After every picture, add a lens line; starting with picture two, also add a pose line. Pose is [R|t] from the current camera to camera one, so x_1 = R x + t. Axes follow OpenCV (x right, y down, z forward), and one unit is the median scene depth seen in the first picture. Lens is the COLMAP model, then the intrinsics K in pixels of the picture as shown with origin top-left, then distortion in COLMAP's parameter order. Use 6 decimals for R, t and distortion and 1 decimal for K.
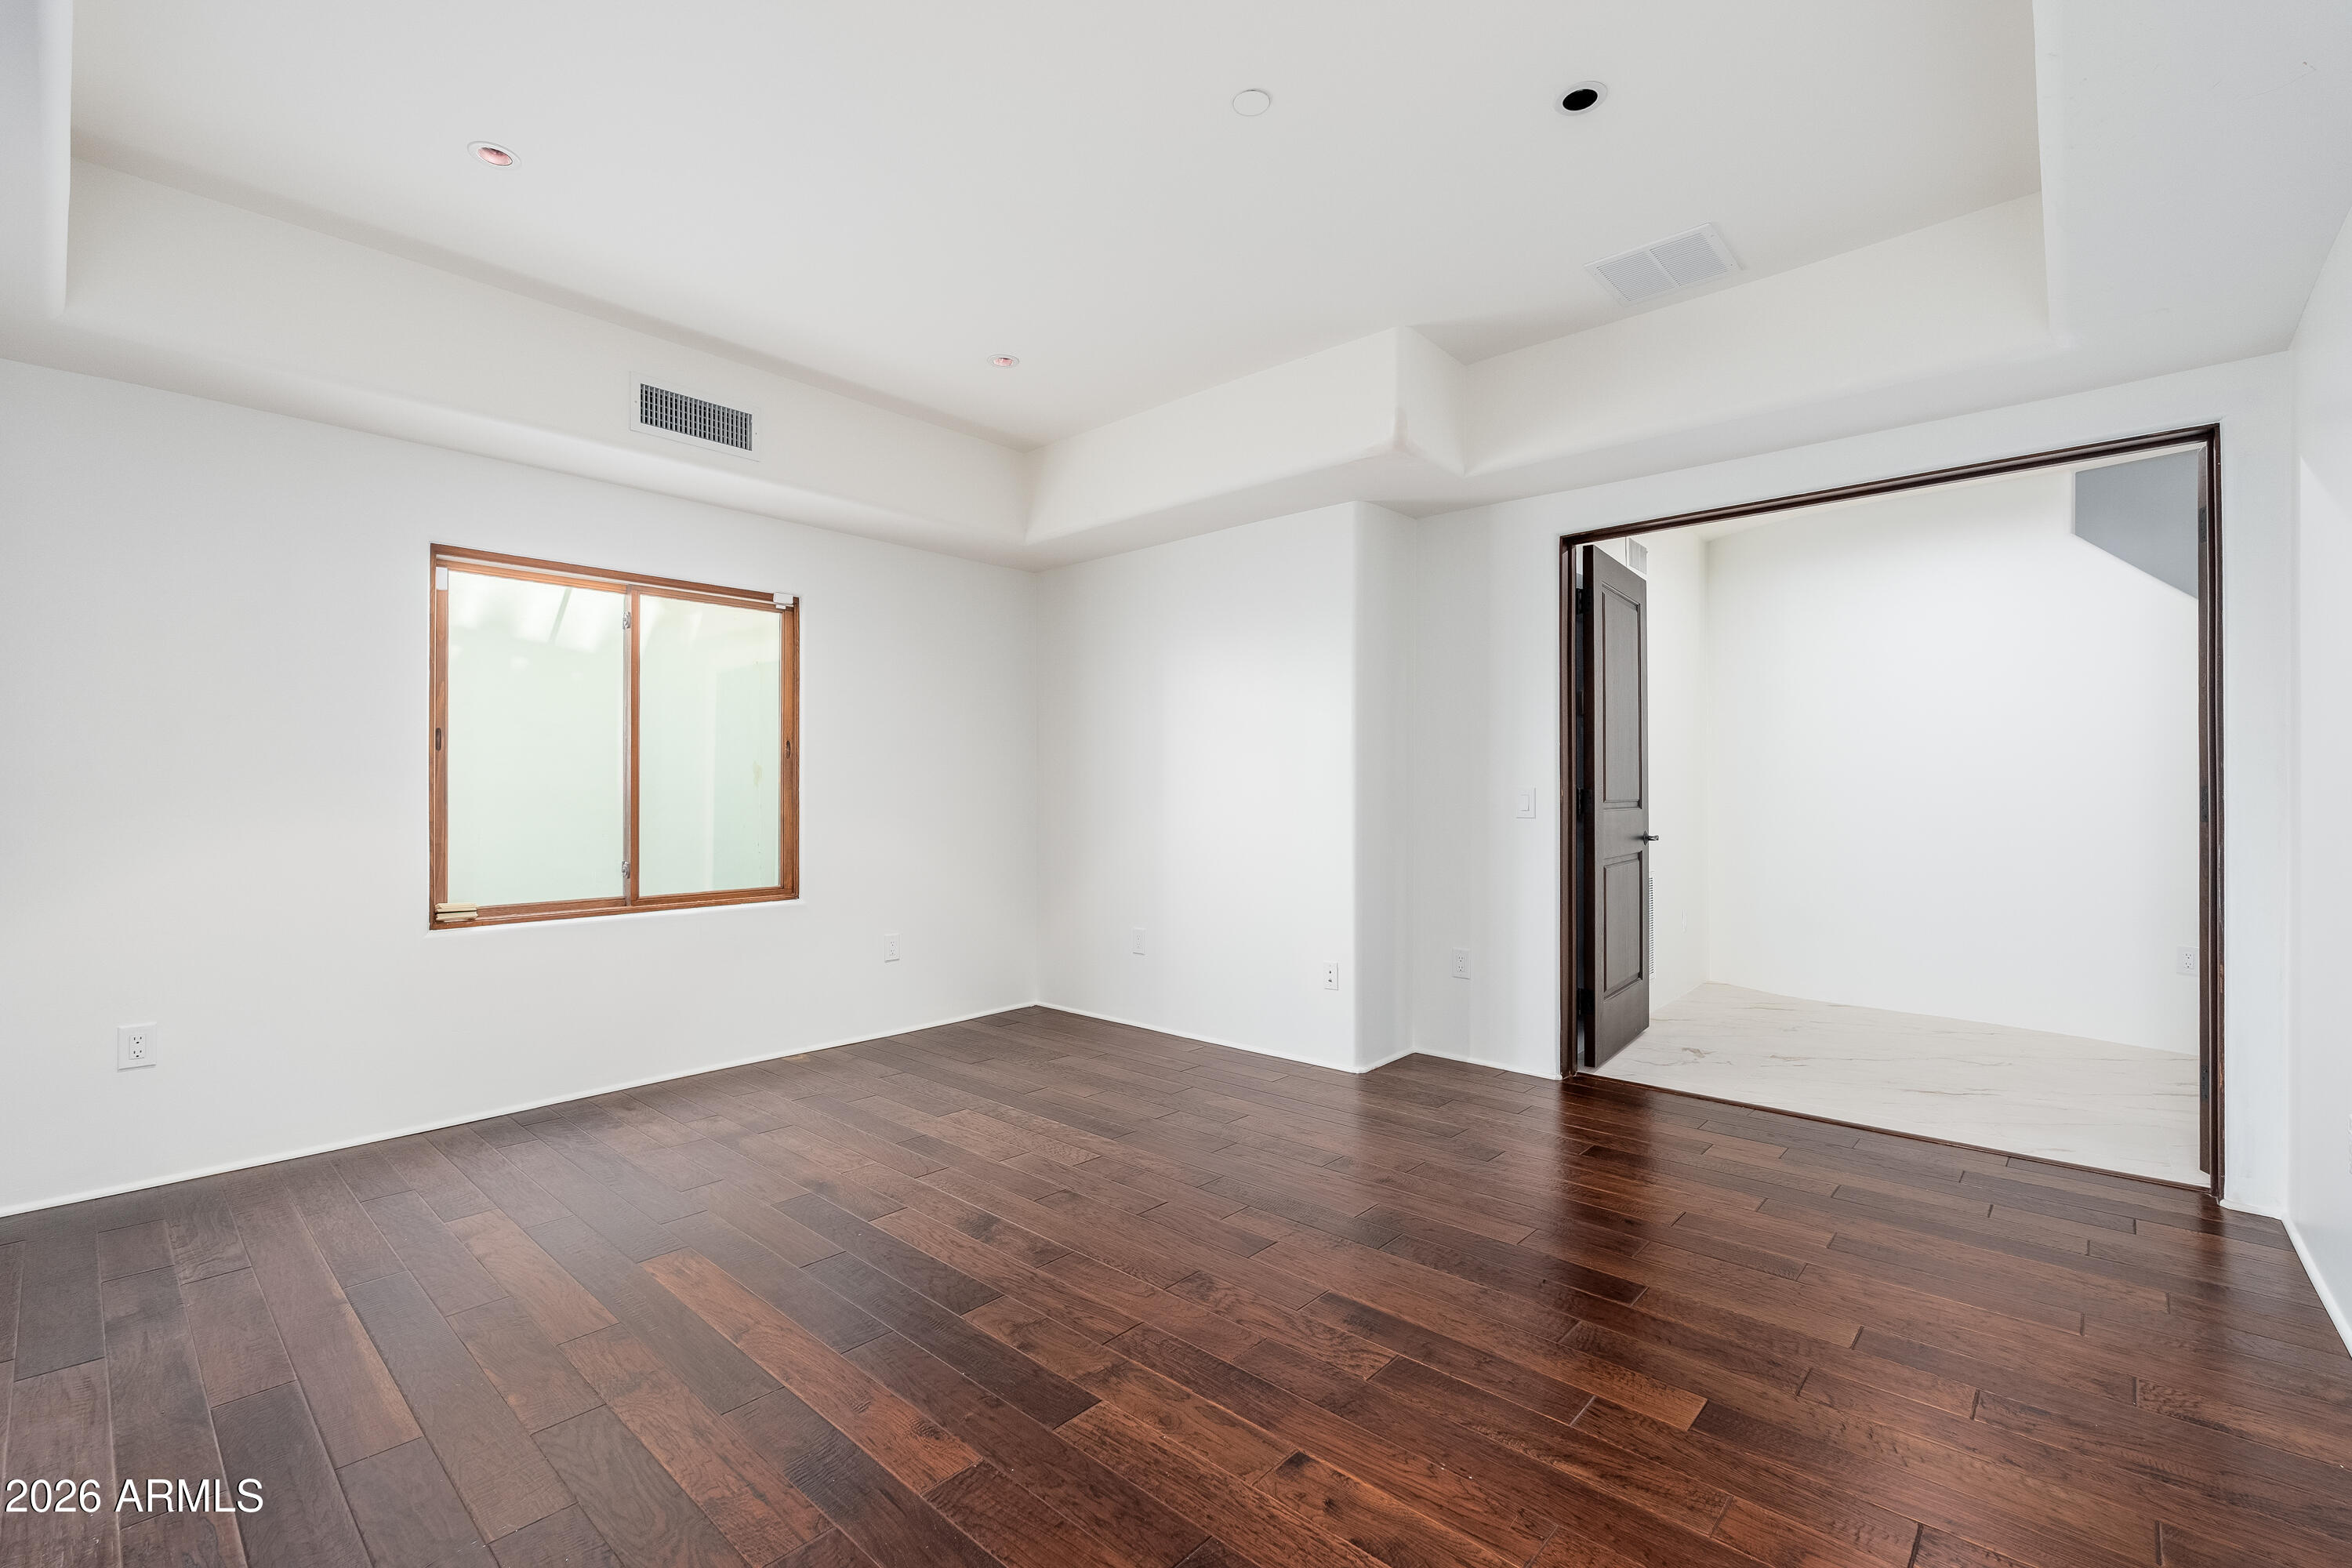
lens RADIAL K [[1026.7, 0, 1167.9], [0, 1026.7, 791.6], [0, 0, 1]] dist [-0.003911, 0.000150]
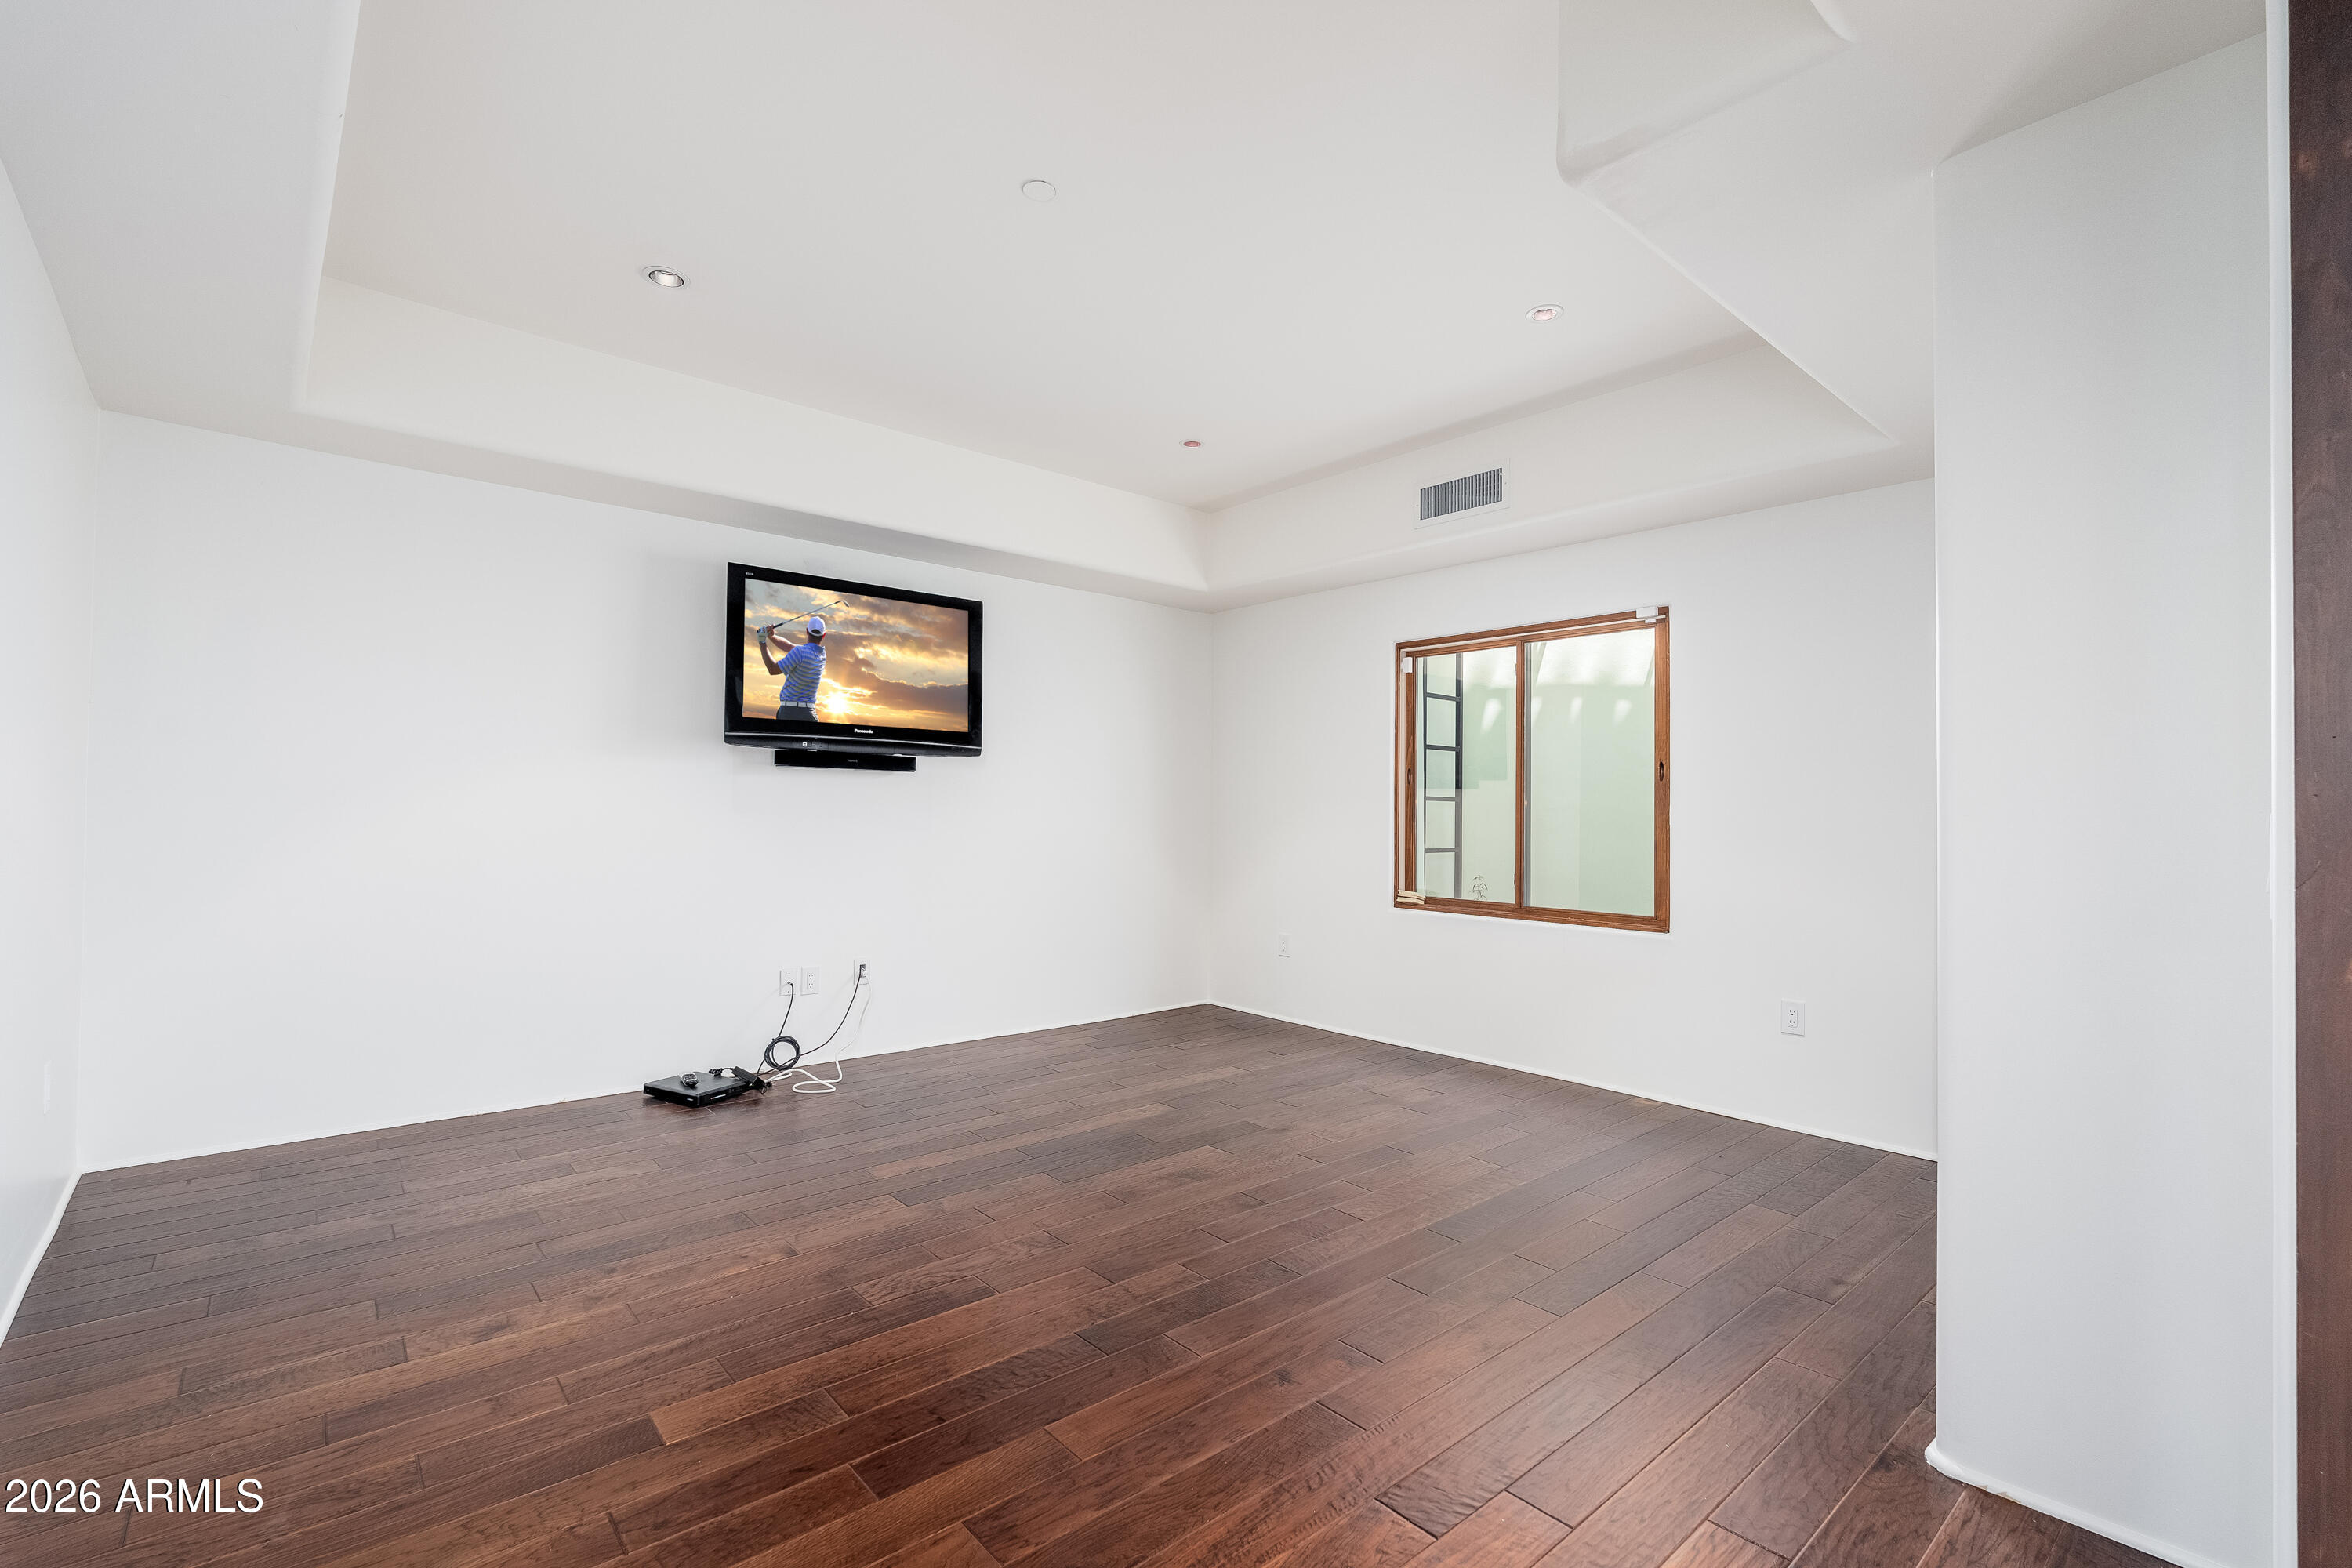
lens RADIAL K [[1026.7, 0, 1168.8], [0, 1026.7, 789.7], [0, 0, 1]] dist [-0.003911, 0.000150]
pose [[-0.118086, -0.021746, -0.992765, 0.770222], [-0.011829, 0.999720, -0.020492, 0.000796], [0.992933, 0.009324, -0.118310, 0.847085]]
